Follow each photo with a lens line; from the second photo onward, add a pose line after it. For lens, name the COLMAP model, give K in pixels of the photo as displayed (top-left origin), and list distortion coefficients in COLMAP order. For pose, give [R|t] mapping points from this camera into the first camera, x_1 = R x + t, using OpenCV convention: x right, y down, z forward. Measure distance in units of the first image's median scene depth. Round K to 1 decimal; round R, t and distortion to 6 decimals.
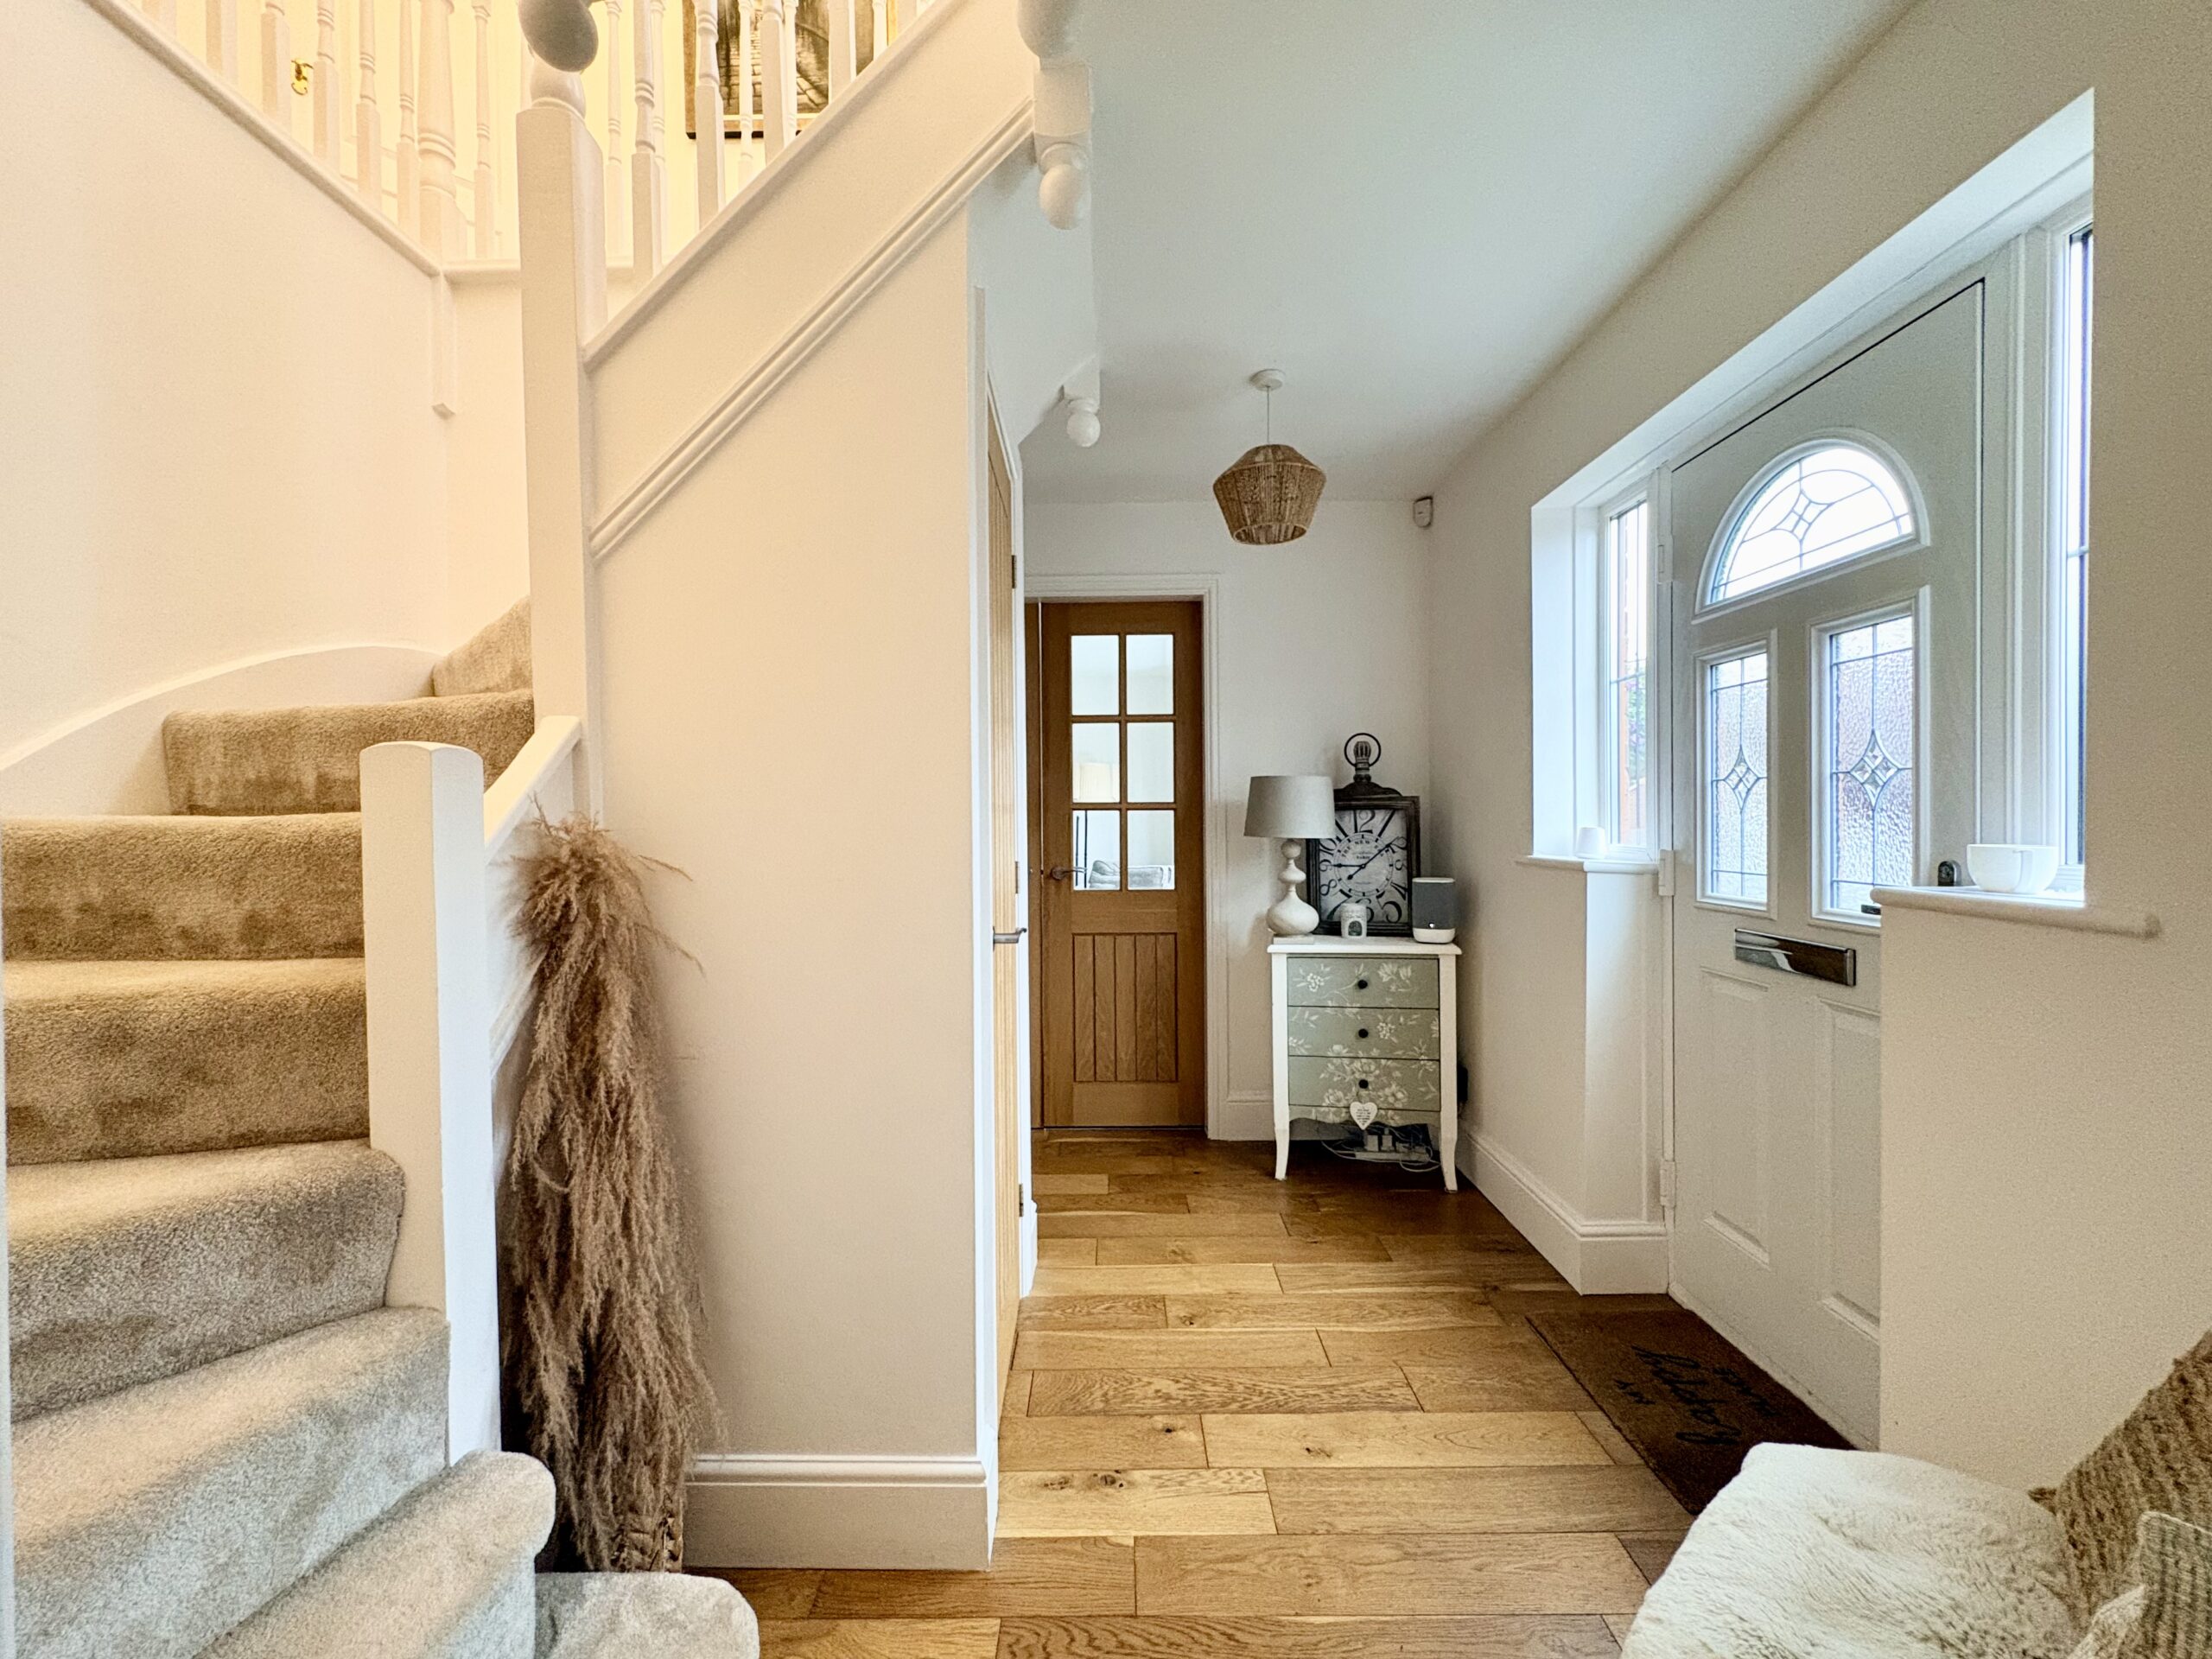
lens RADIAL K [[873.5, 0, 1106.0], [0, 873.5, 829.5], [0, 0, 1]] dist [0.001168, -0.000372]
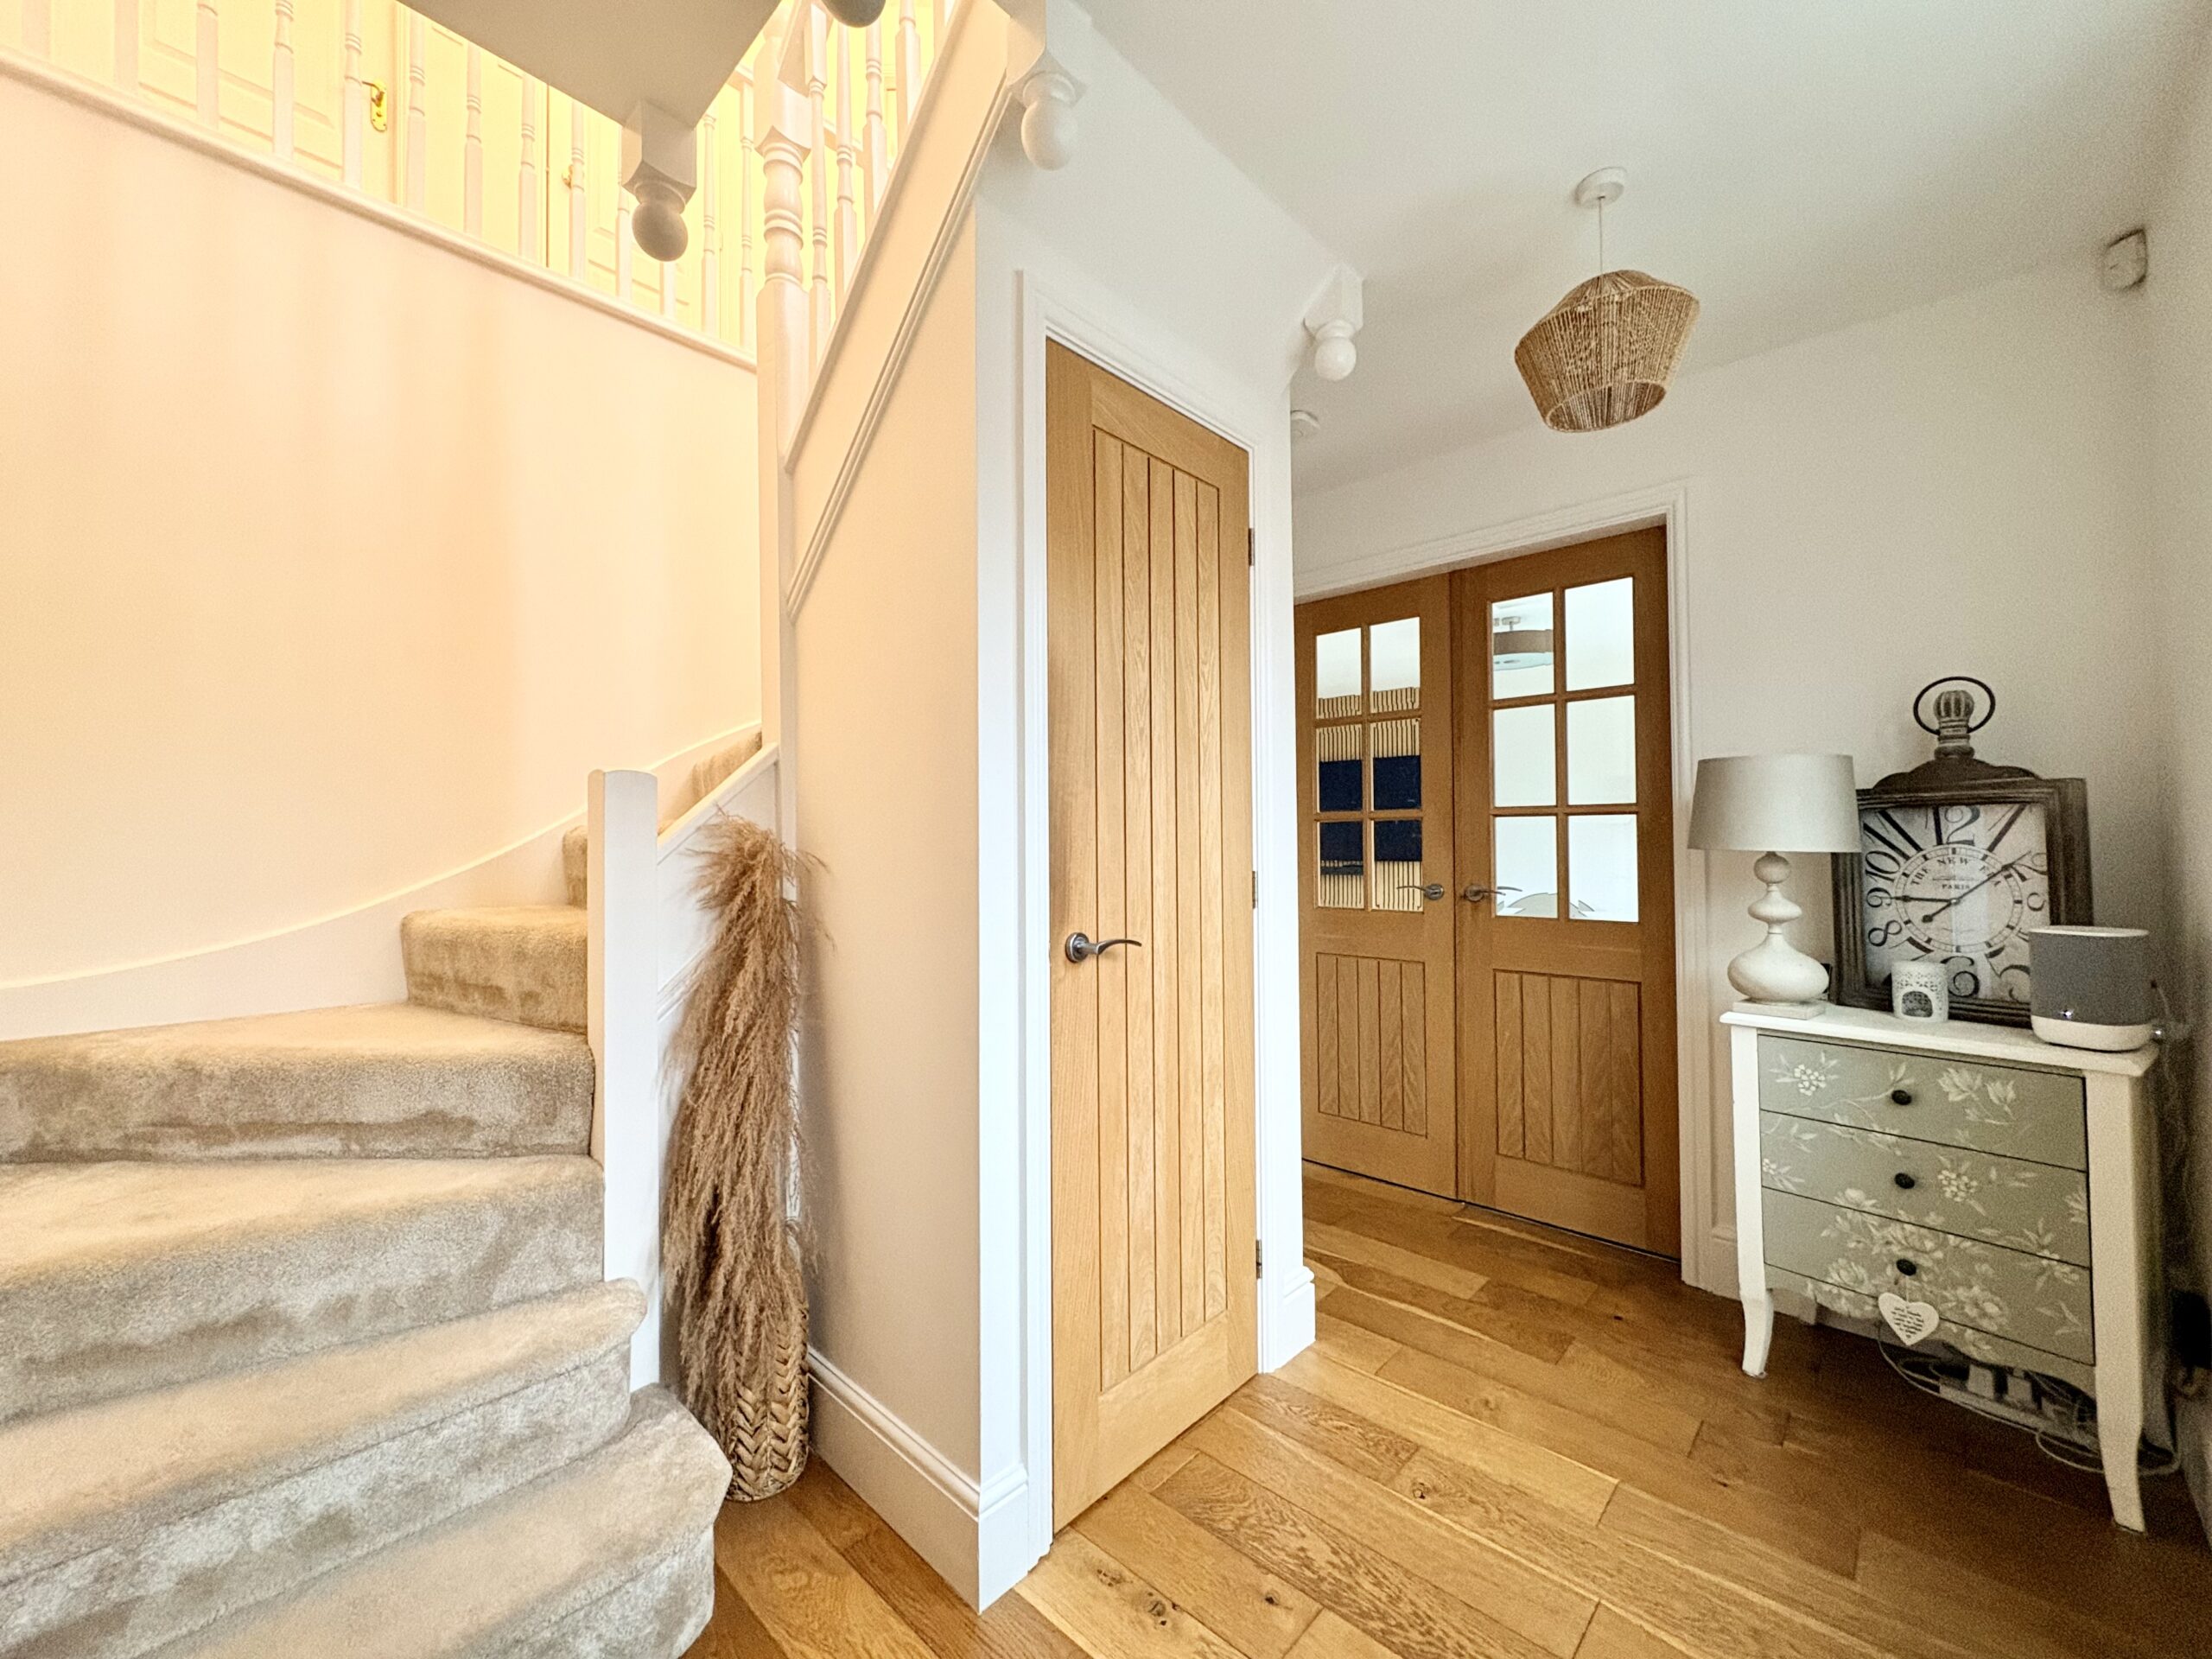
lens RADIAL K [[875.9, 0, 1106.6], [0, 875.9, 829.1], [0, 0, 1]] dist [0.000472, -0.000073]
pose [[0.733482, -0.008221, -0.679659, 0.303584], [-0.006866, 0.999786, -0.019503, 0.009512], [0.679674, 0.018971, 0.733269, 0.190030]]
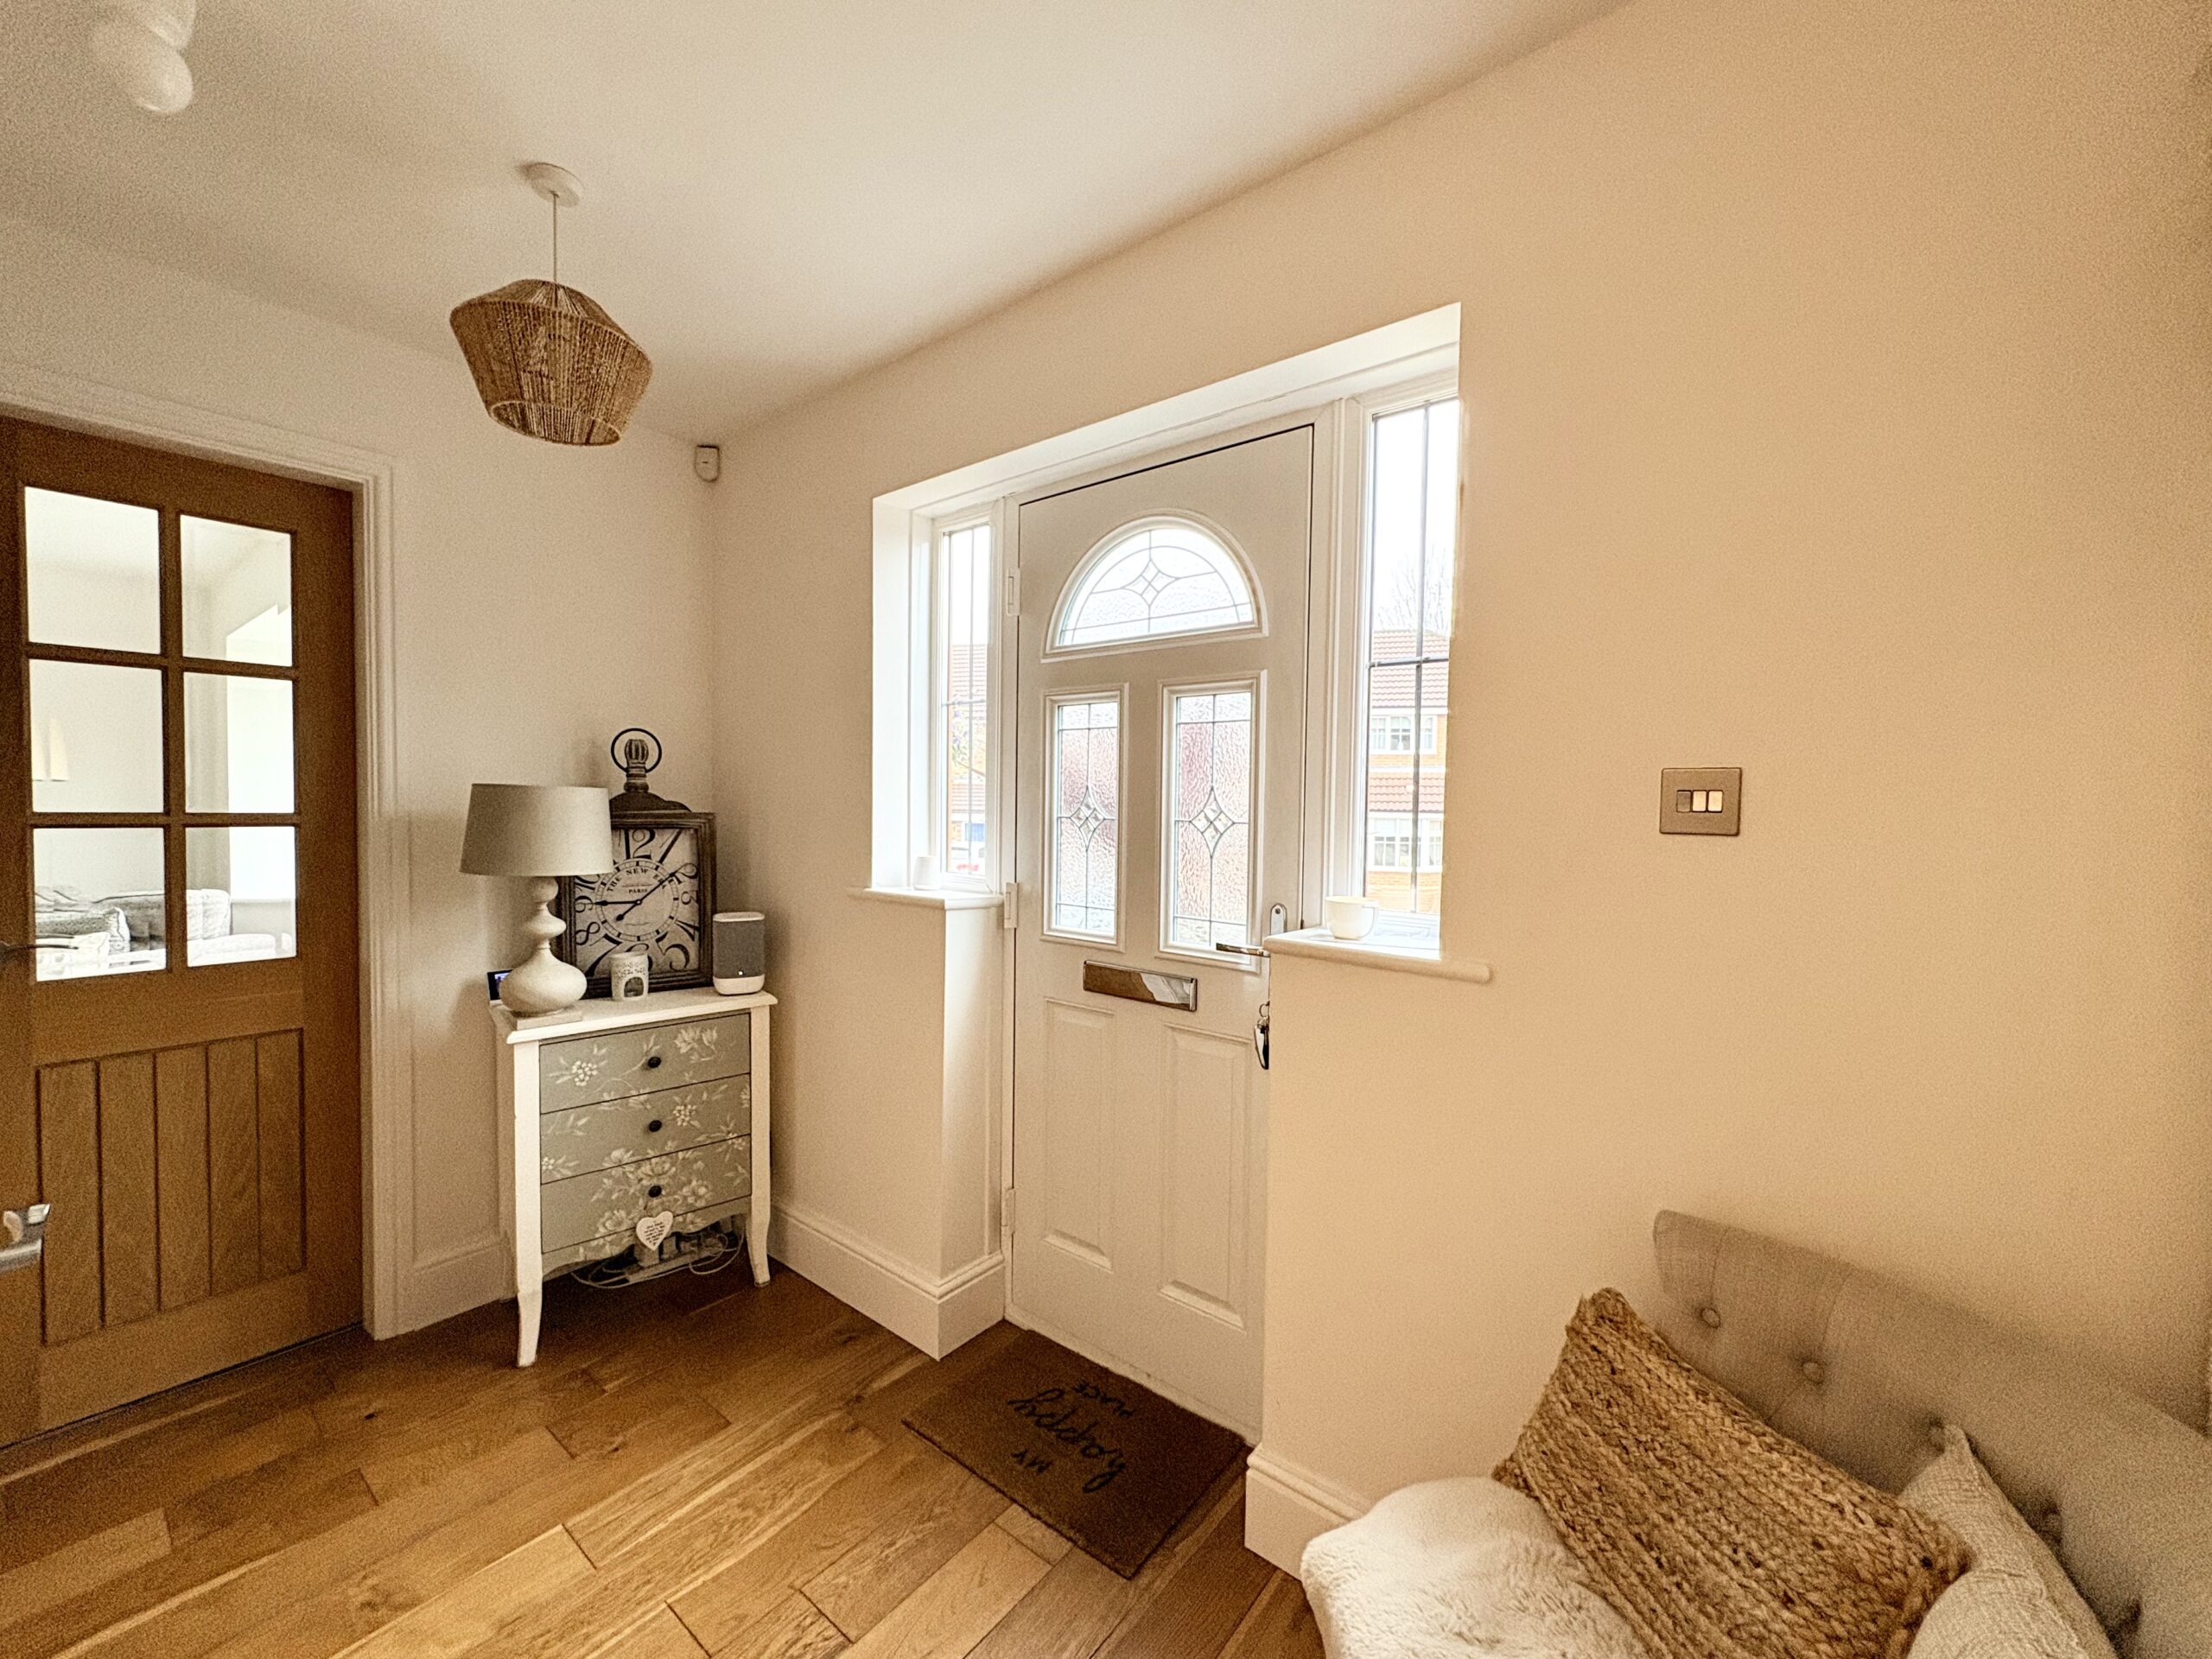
lens RADIAL K [[878.8, 0, 1099.0], [0, 878.8, 828.2], [0, 0, 1]] dist [-0.000144, 0.000336]
pose [[0.622284, -0.007973, 0.782751, -0.063601], [-0.007713, 0.999837, 0.016315, -0.042681], [-0.782754, -0.016190, 0.622121, 0.222107]]
